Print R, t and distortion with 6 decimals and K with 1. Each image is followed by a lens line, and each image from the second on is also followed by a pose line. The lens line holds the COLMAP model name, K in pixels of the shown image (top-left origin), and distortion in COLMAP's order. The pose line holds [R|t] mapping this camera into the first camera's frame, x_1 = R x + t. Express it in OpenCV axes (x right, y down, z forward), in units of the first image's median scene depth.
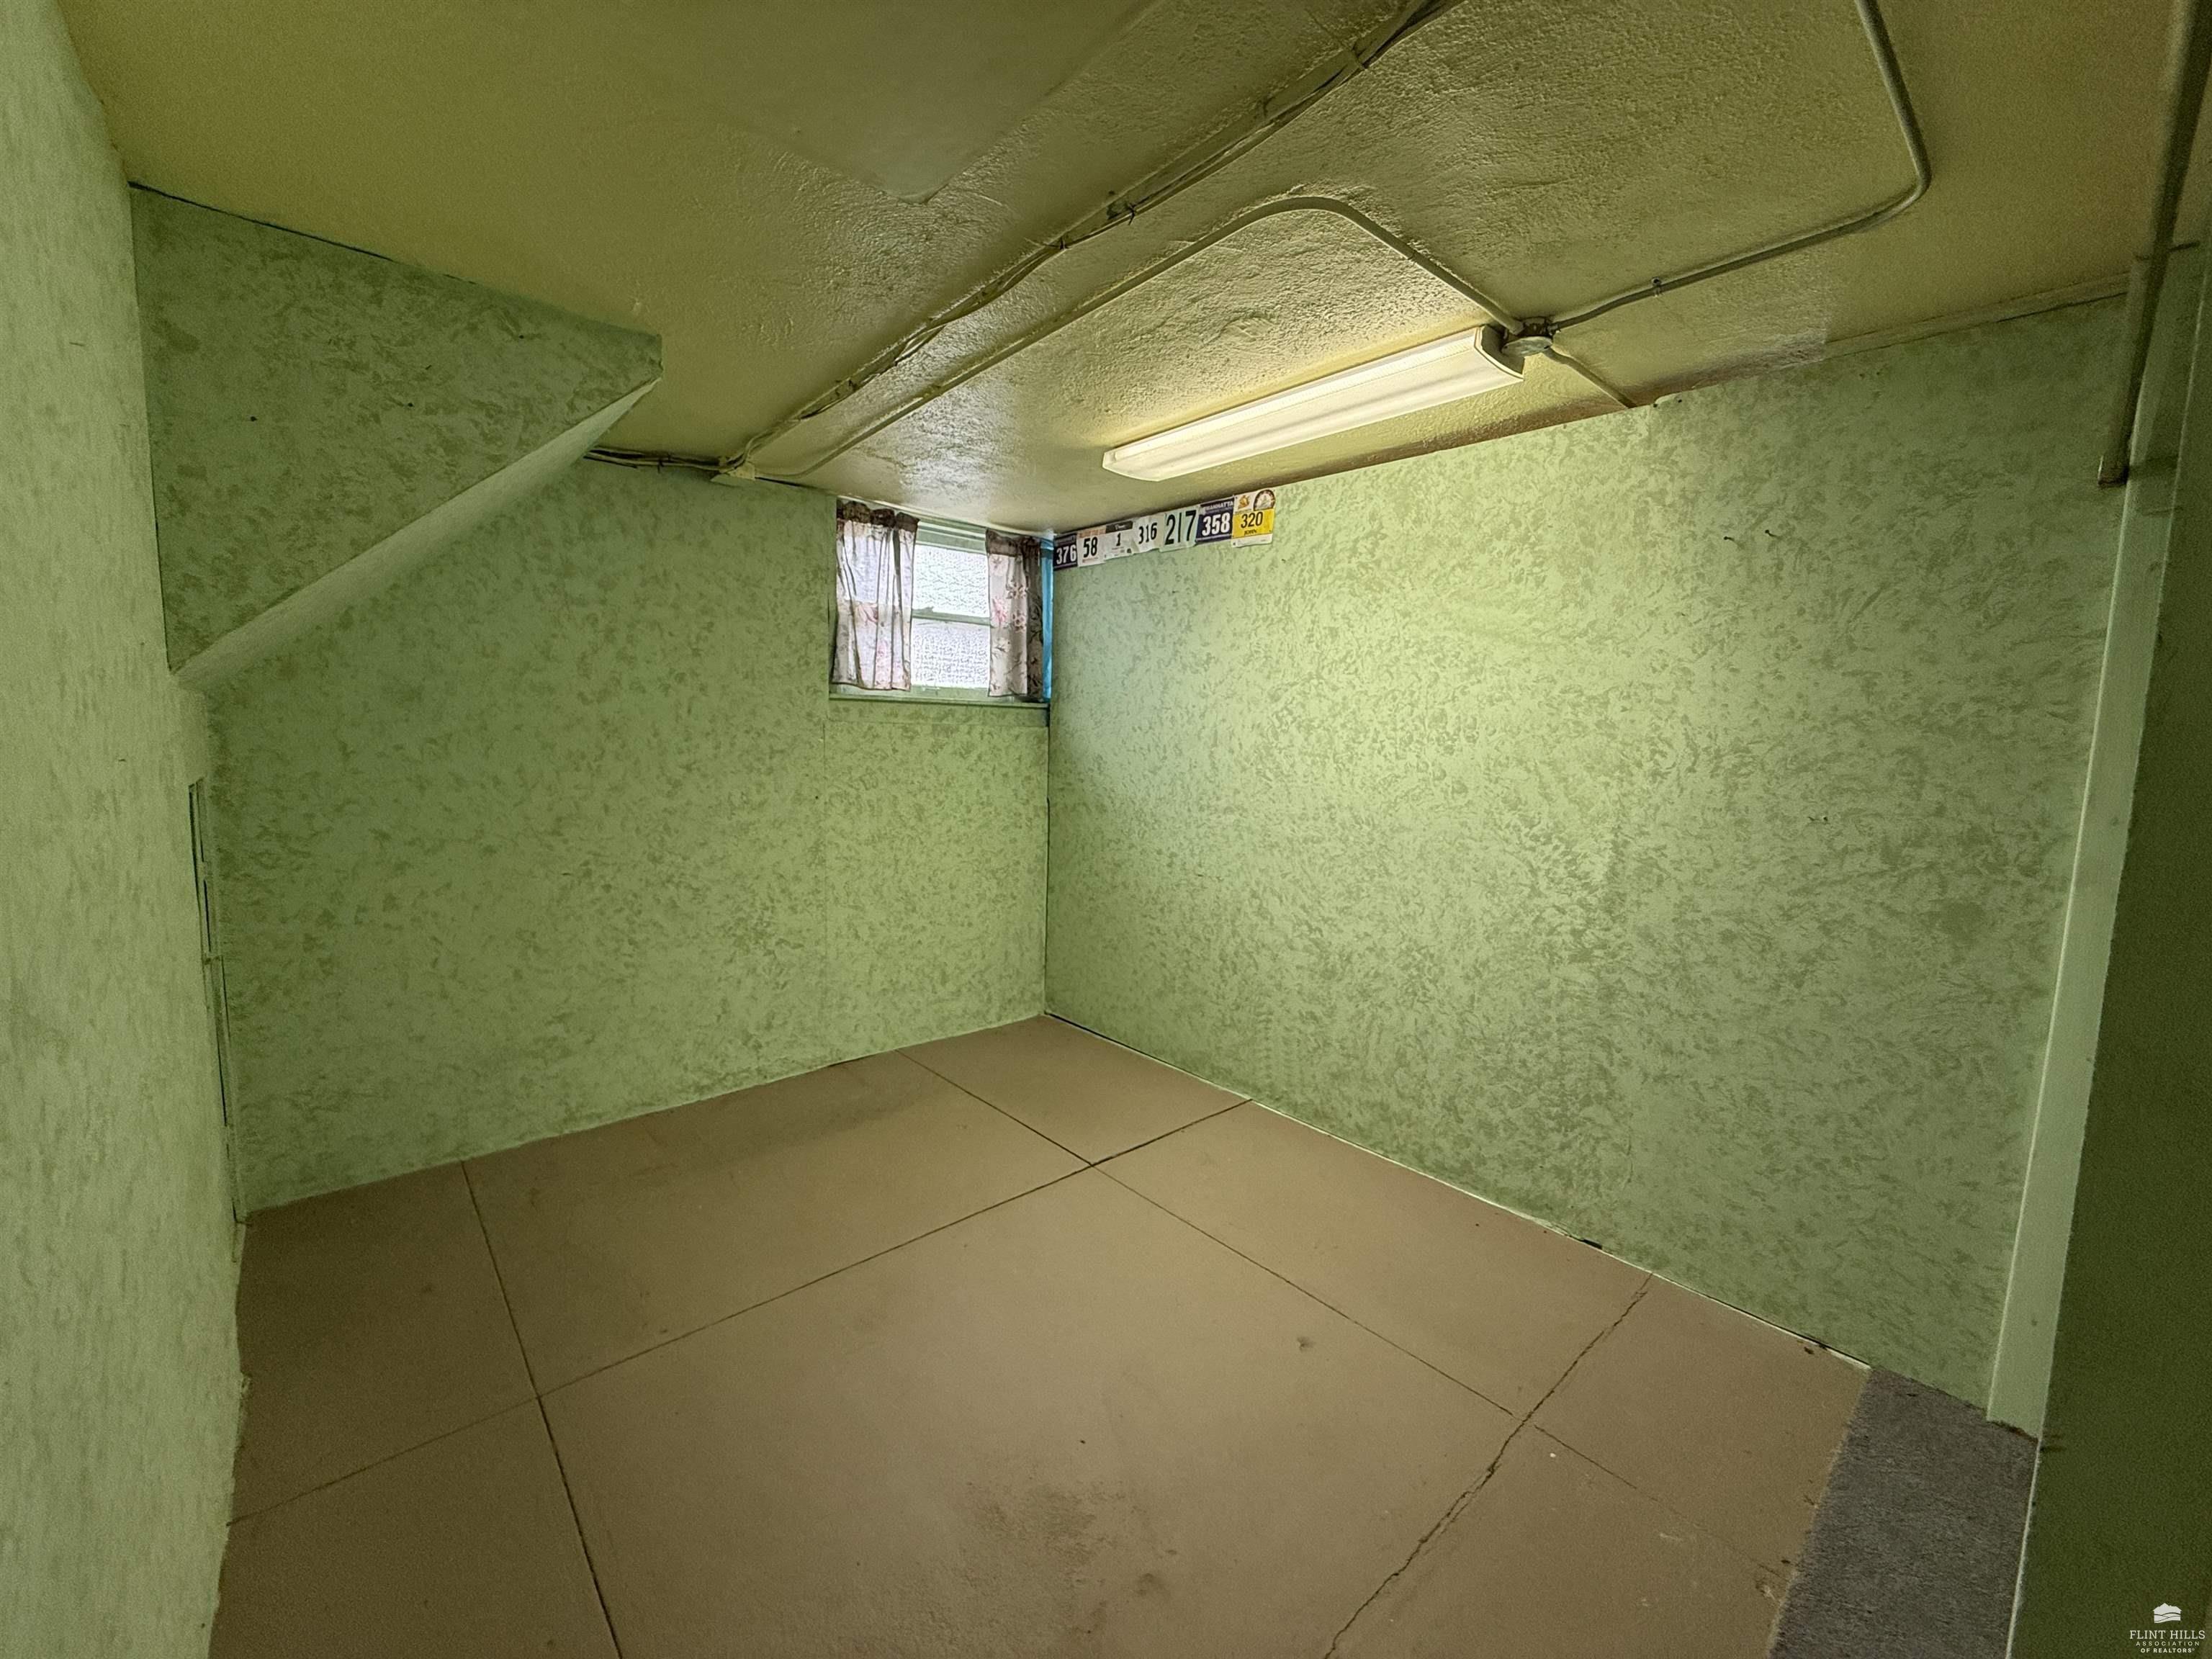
lens RADIAL K [[885.3, 0, 1090.1], [0, 885.3, 829.5], [0, 0, 1]] dist [-0.000247, 0.000110]
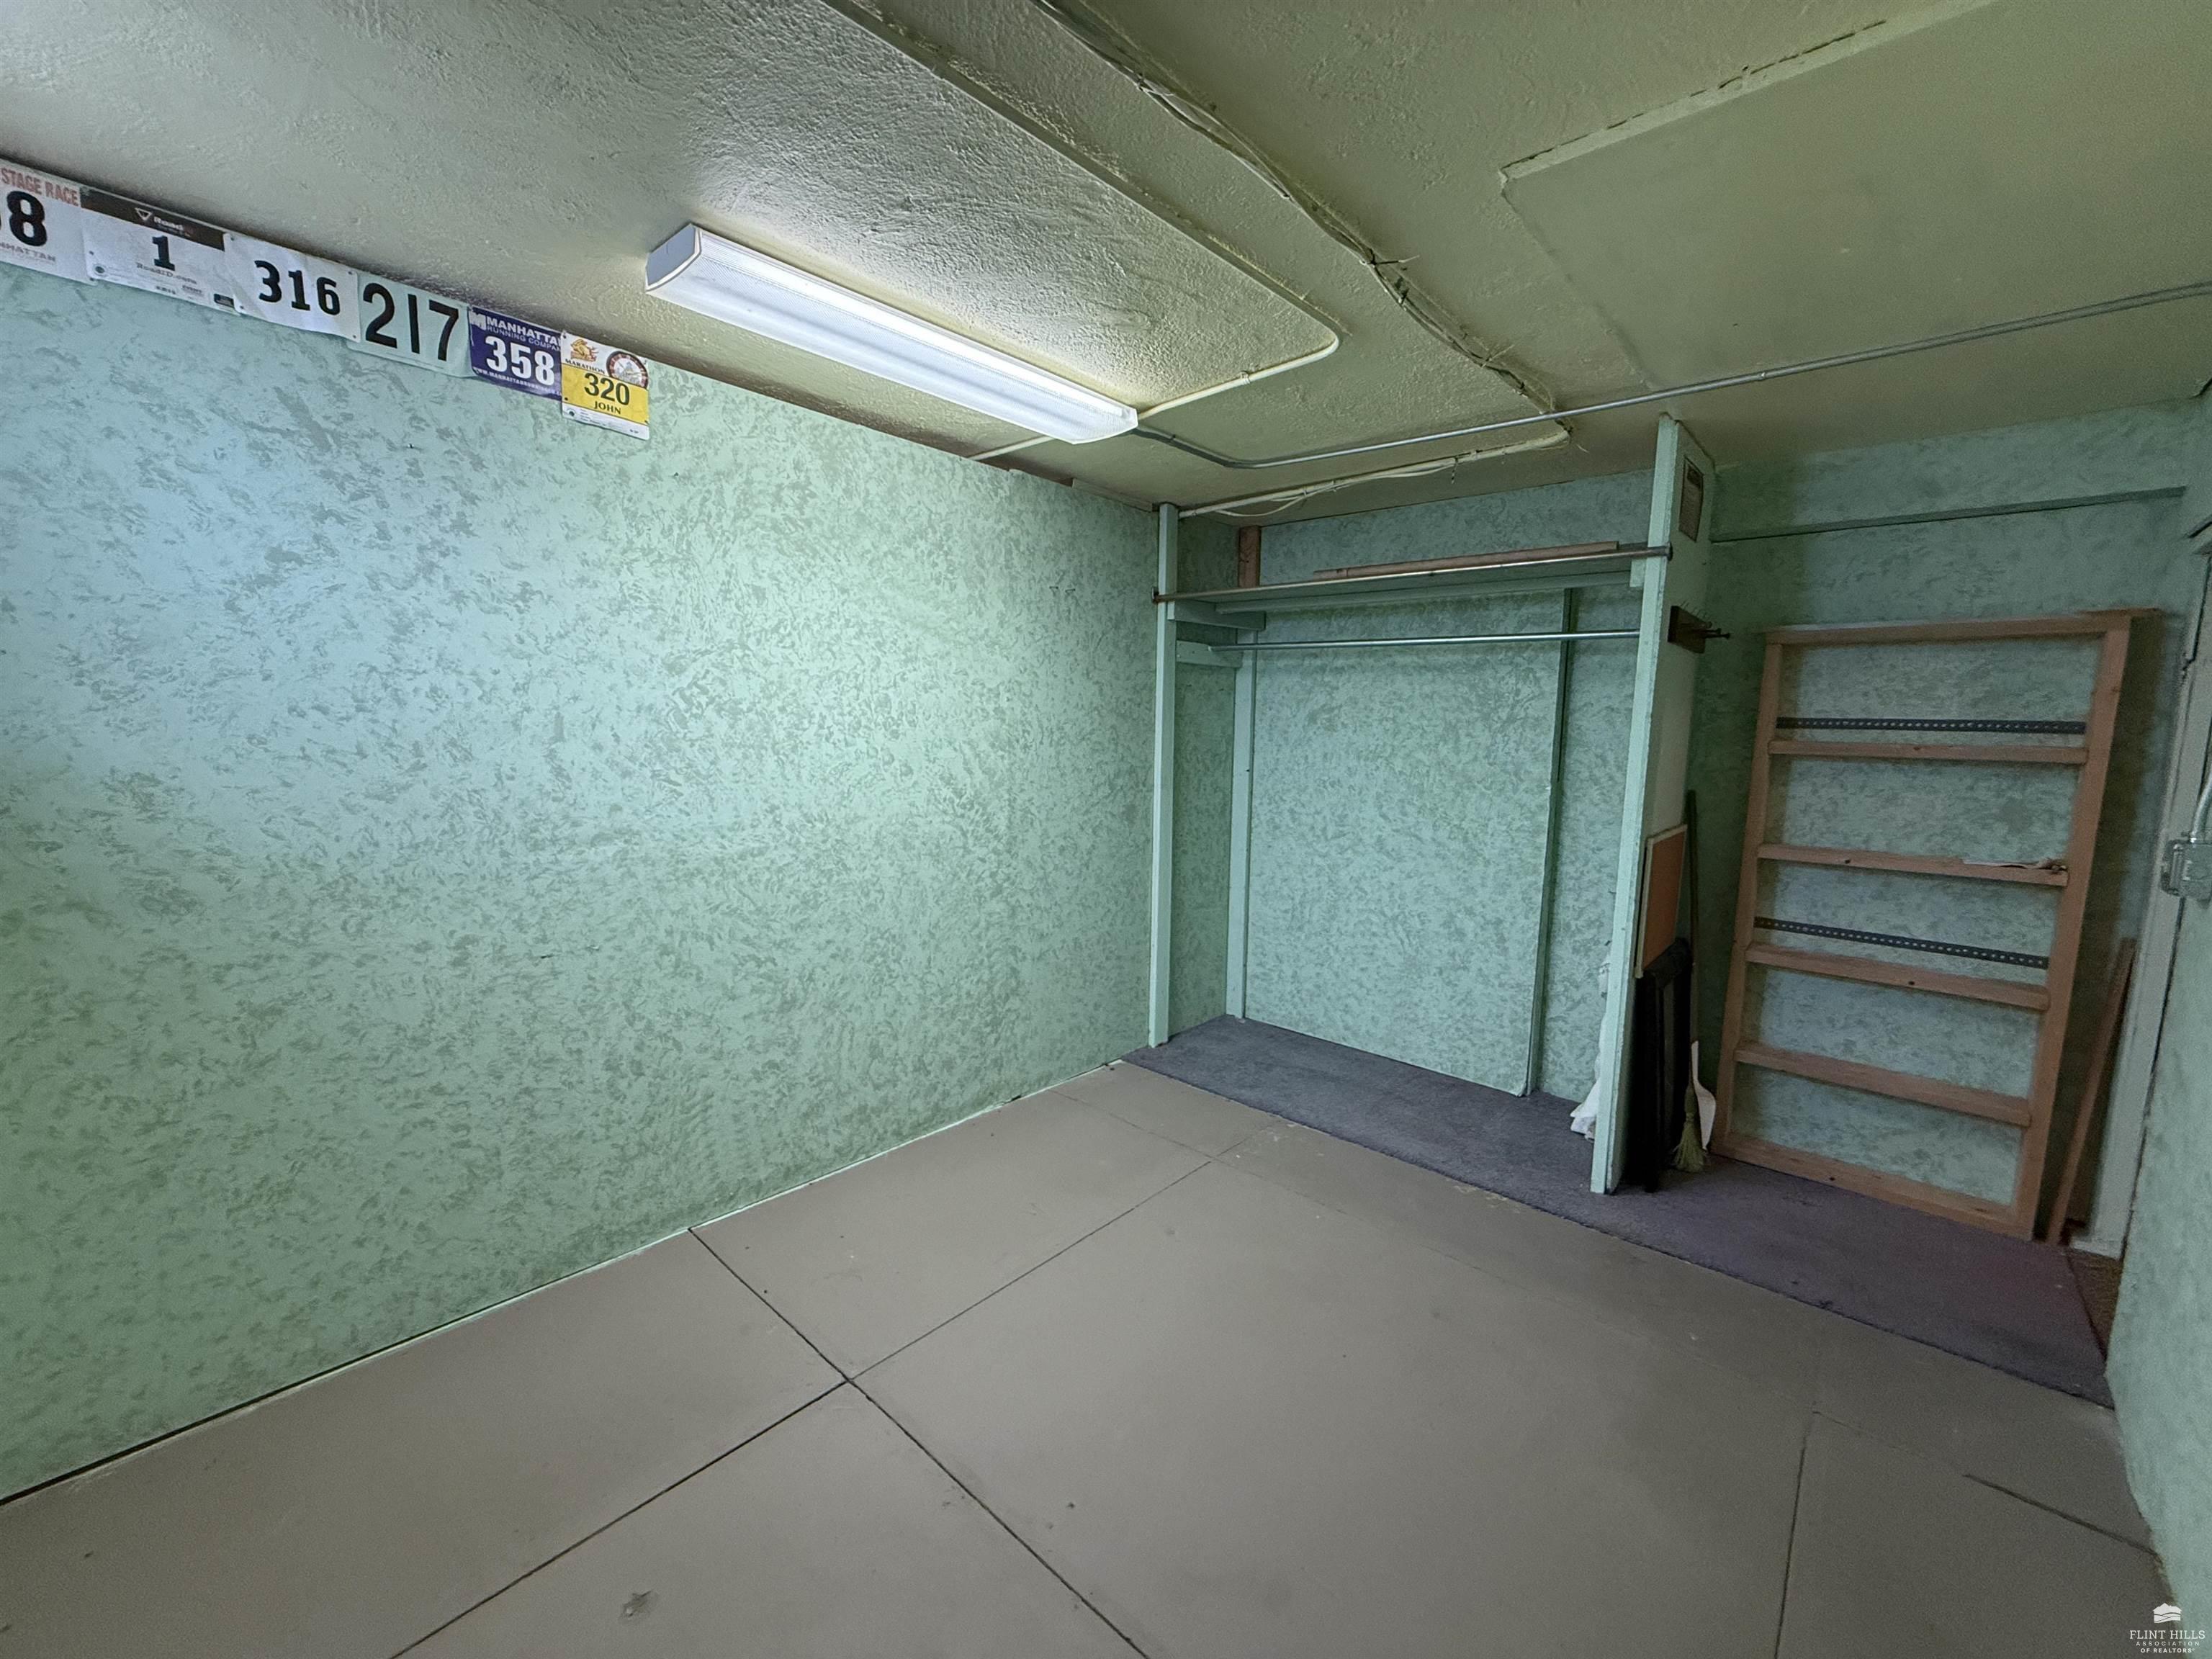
lens RADIAL K [[885.3, 0, 1095.5], [0, 885.3, 827.6], [0, 0, 1]] dist [-0.000247, 0.000110]
pose [[-0.117629, -0.143987, 0.982564, -0.607041], [0.089483, 0.983871, 0.154891, -0.114735], [-0.989018, 0.106143, -0.102848, 0.836247]]
